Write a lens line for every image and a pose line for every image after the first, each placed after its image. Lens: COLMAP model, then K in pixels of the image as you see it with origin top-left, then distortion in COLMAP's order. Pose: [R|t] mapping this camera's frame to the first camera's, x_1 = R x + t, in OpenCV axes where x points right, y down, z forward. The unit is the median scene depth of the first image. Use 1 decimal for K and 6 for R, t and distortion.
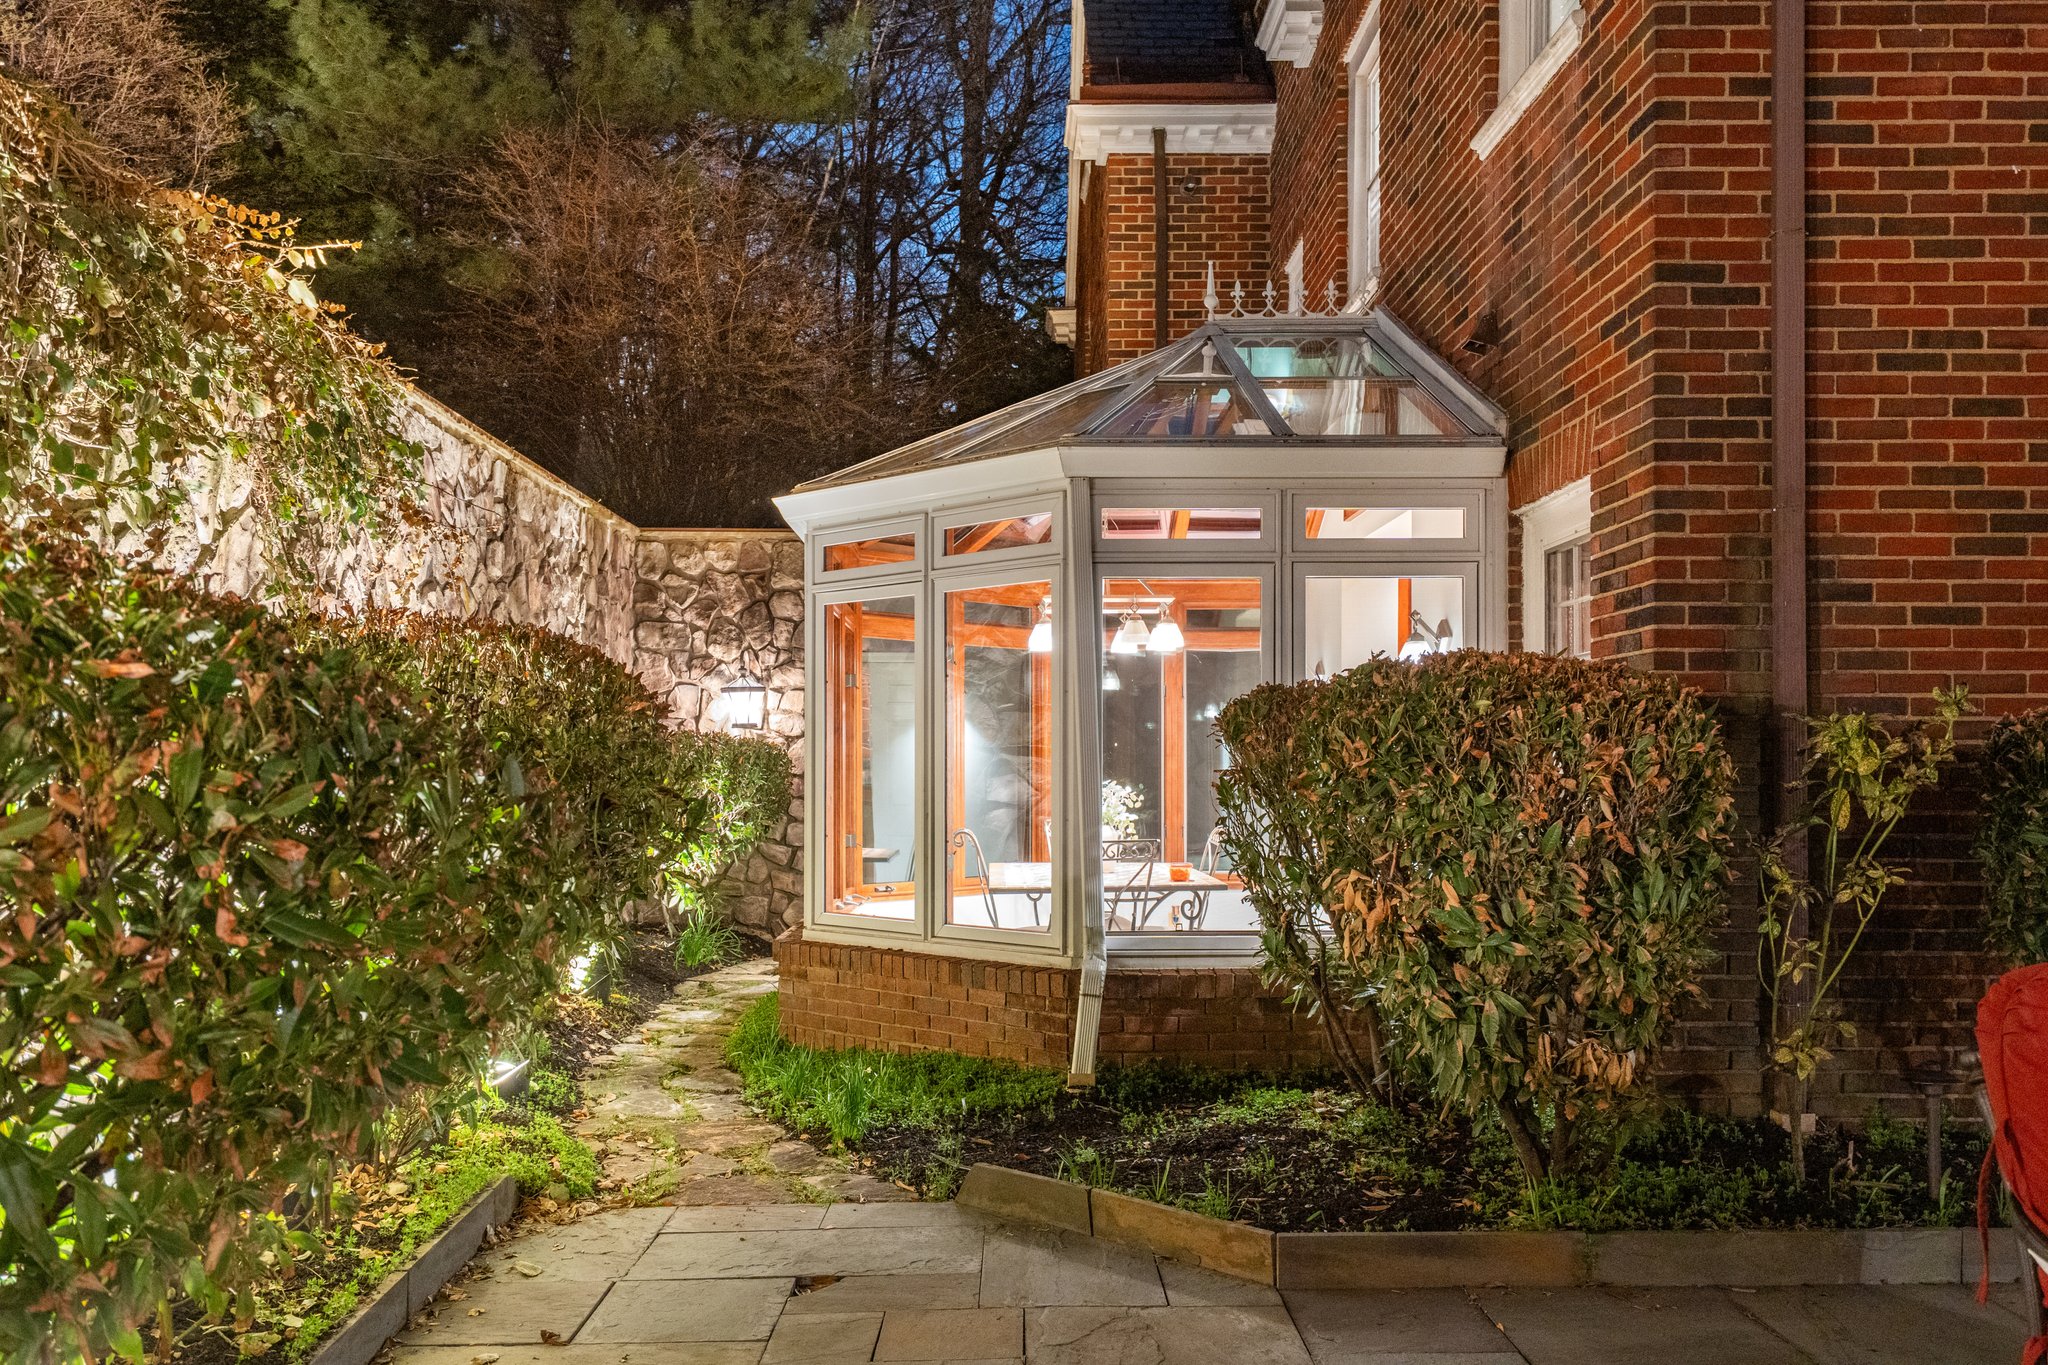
lens RADIAL K [[1671.5, 0, 1023.0], [0, 1671.5, 756.8], [0, 0, 1]] dist [0.004147, 0.003470]
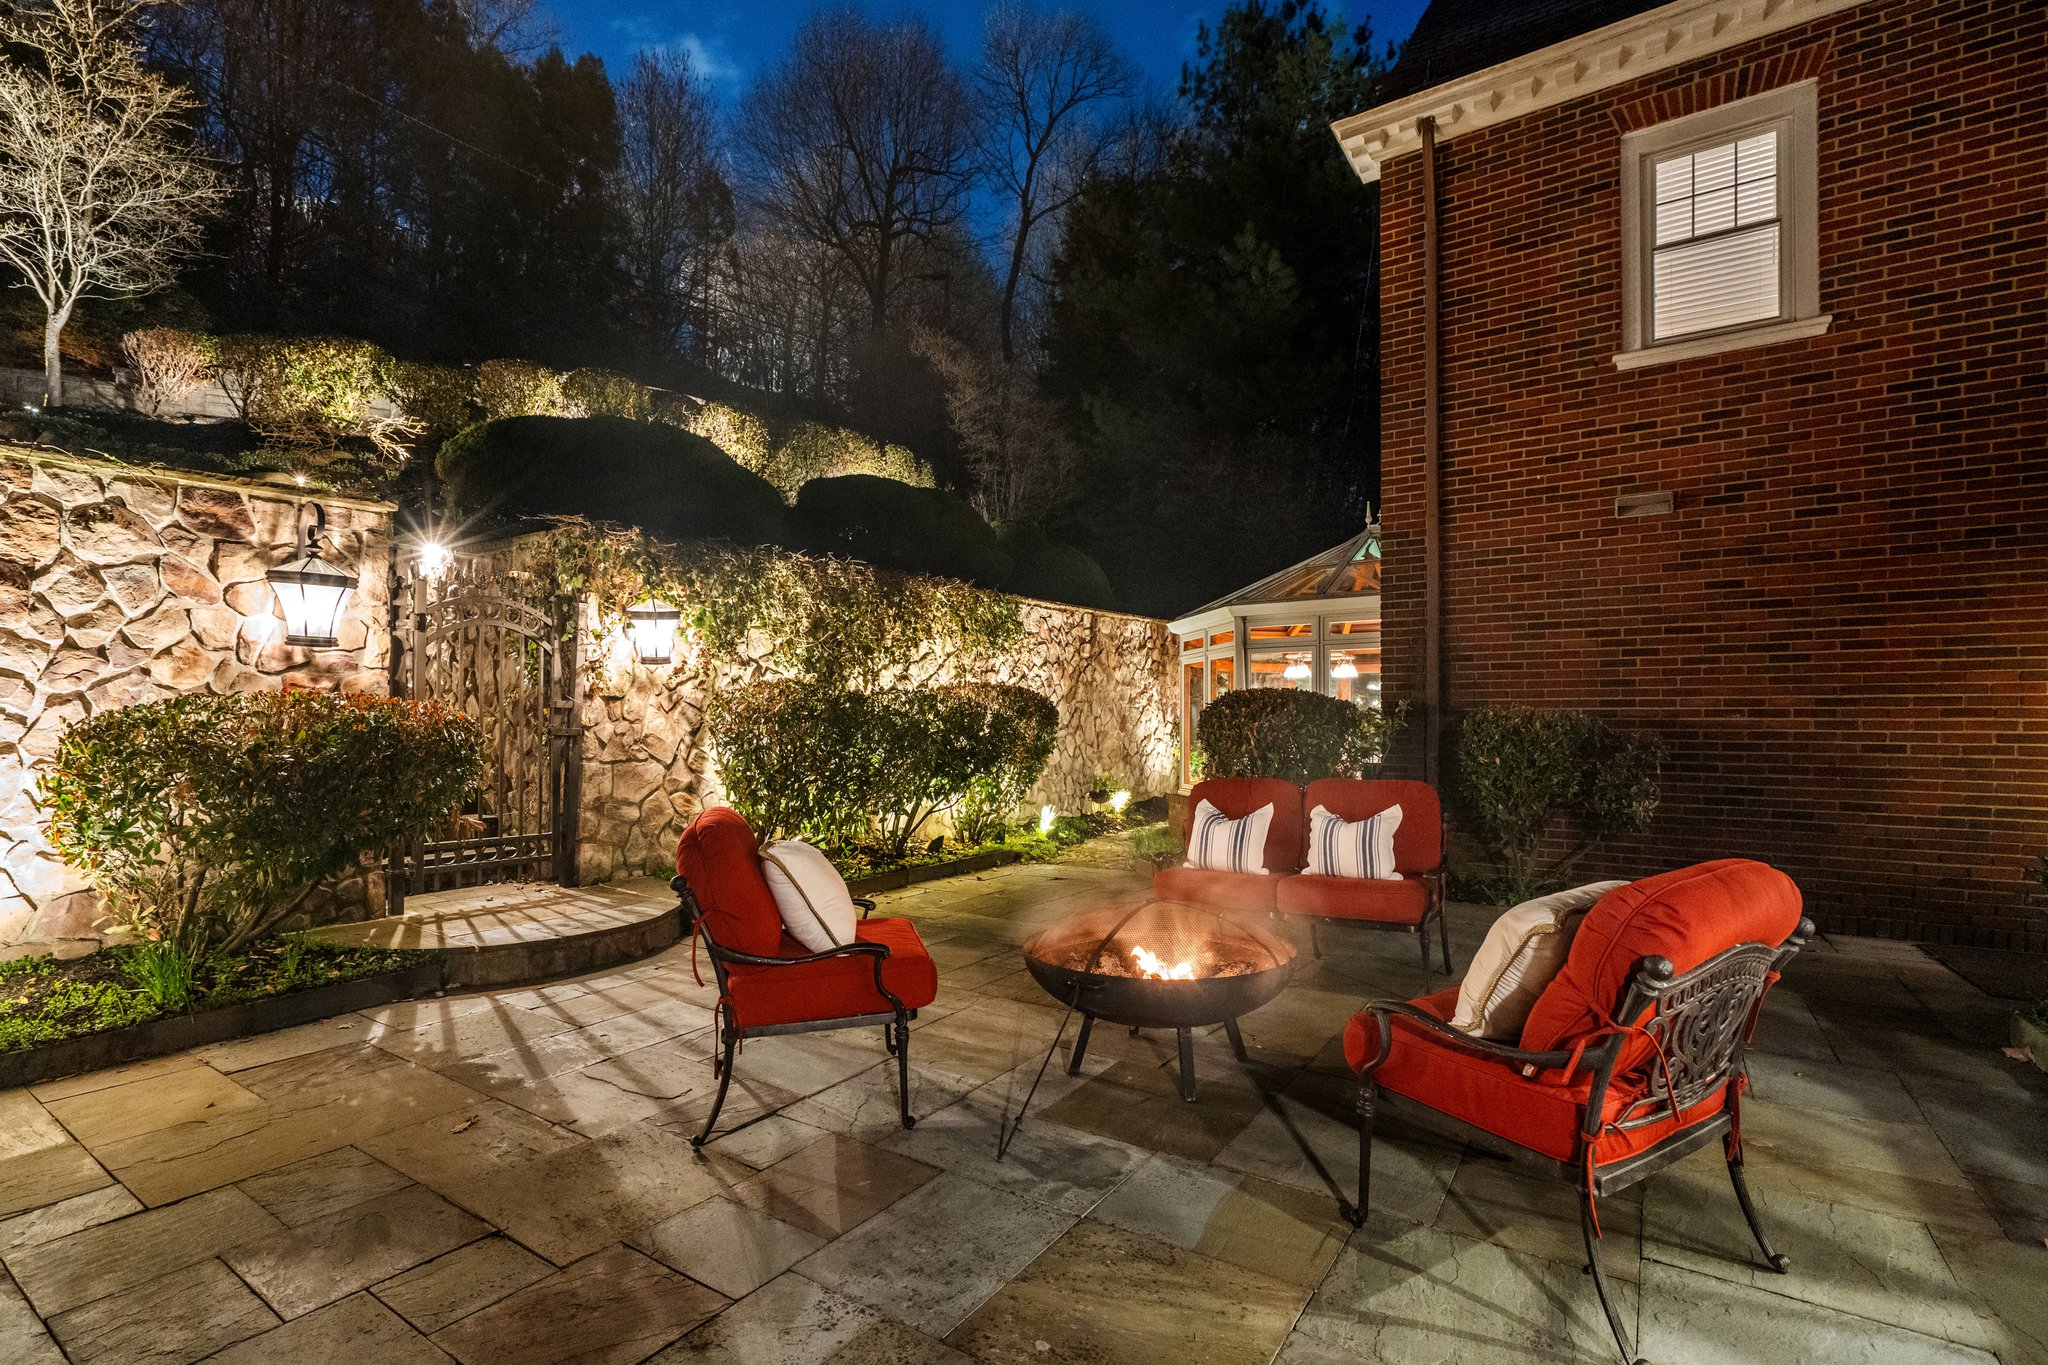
lens RADIAL K [[929.2, 0, 996.0], [0, 929.2, 721.3], [0, 0, 1]] dist [-0.002371, -0.000248]
pose [[0.811635, 0.000313, -0.584165, 0.734383], [0.001235, 0.999997, 0.002251, -0.009042], [0.584163, -0.002548, 0.811632, -0.512801]]
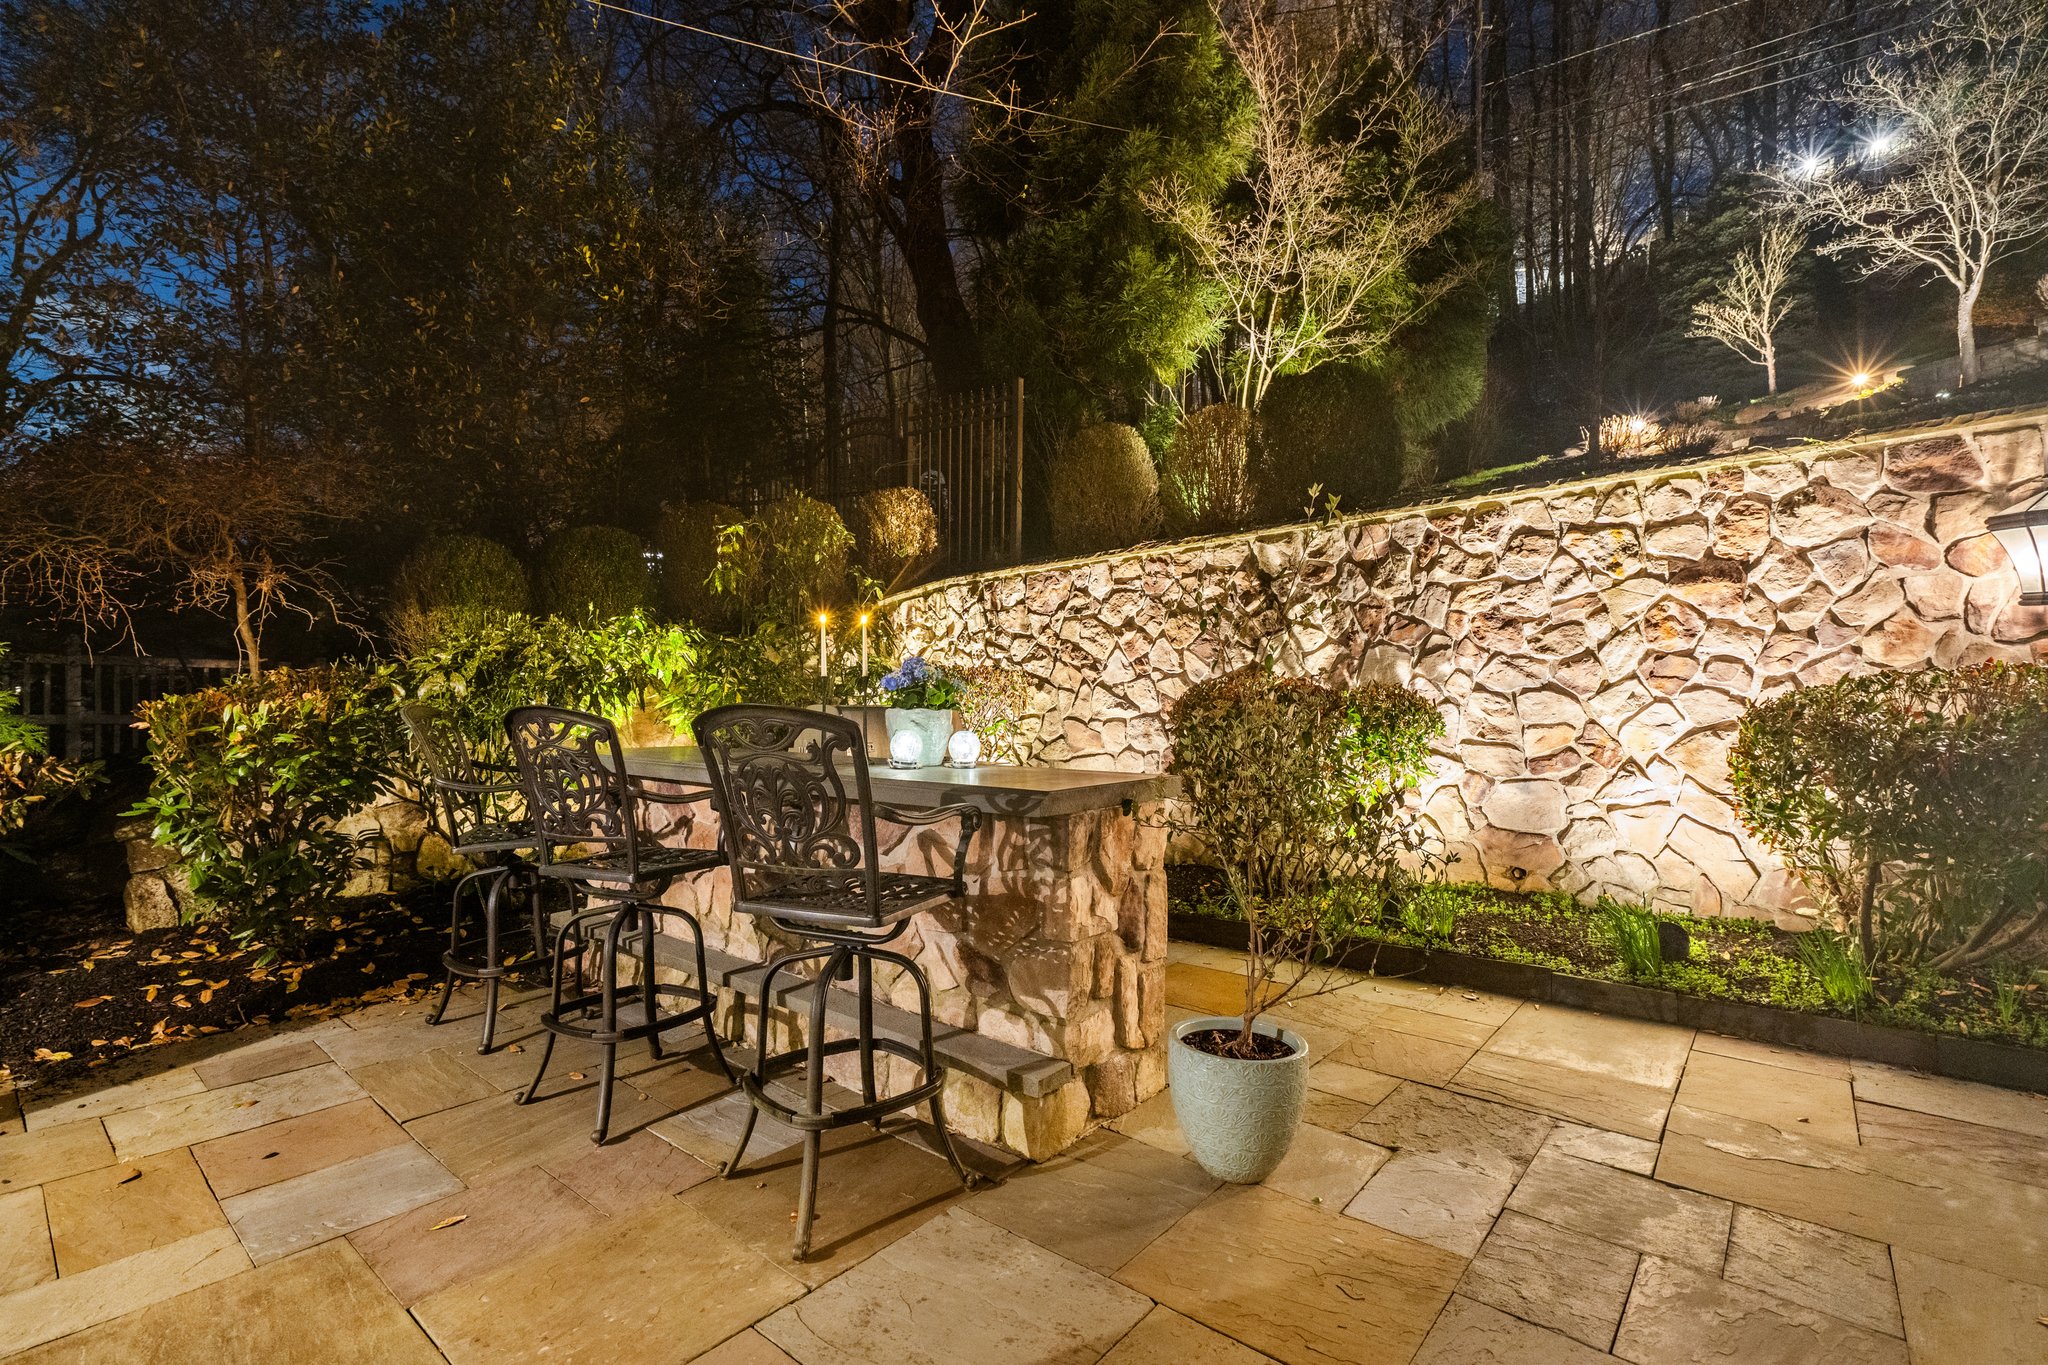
lens RADIAL K [[915.5, 0, 1033.4], [0, 915.5, 675.7], [0, 0, 1]] dist [-0.001042, 0.000002]
pose [[-0.655316, -0.022081, -0.755032, 0.681895], [0.003852, 0.999462, -0.032572, -0.007607], [0.755345, -0.024254, -0.654878, -0.289135]]
